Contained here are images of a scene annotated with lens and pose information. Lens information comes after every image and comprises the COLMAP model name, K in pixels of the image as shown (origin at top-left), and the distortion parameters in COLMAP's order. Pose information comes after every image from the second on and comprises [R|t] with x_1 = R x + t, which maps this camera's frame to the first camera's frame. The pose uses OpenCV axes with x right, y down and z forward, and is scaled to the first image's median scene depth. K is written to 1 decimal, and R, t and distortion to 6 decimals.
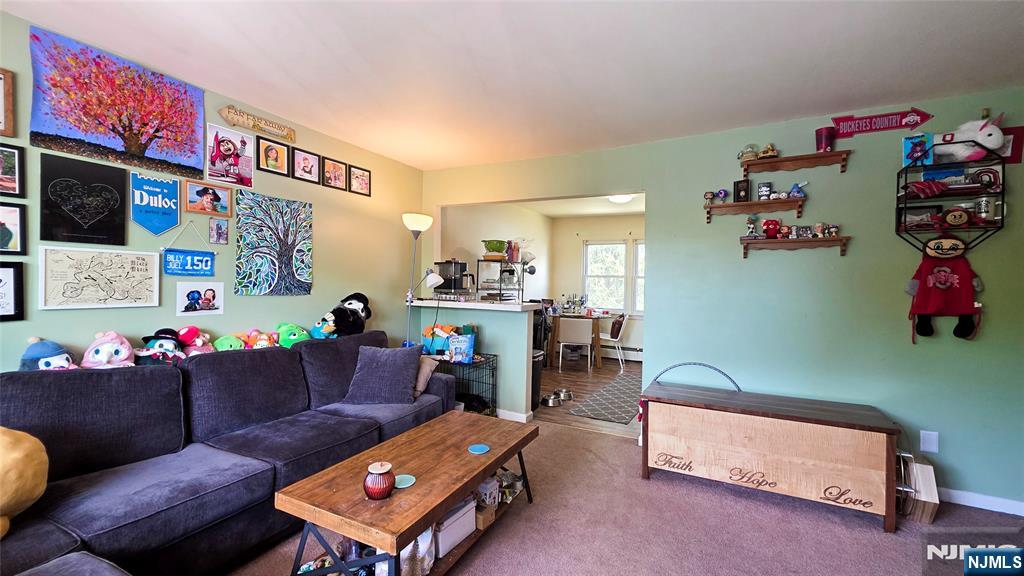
lens RADIAL K [[410.8, 0, 511.6], [0, 410.8, 283.9], [0, 0, 1]] dist [0.003758, -0.001168]
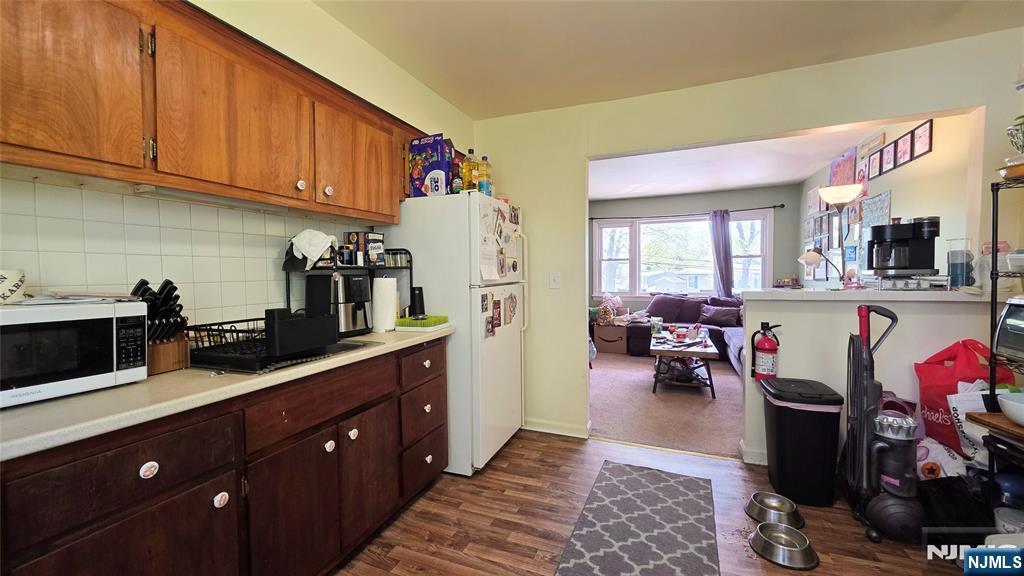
lens RADIAL K [[410.8, 0, 513.1], [0, 410.8, 287.5], [0, 0, 1]] dist [0.003758, -0.001168]
pose [[-0.994437, -0.001193, -0.105325, 0.712512], [-0.005765, 0.999054, 0.043112, 0.021115], [0.105174, 0.043479, -0.993503, 2.318221]]
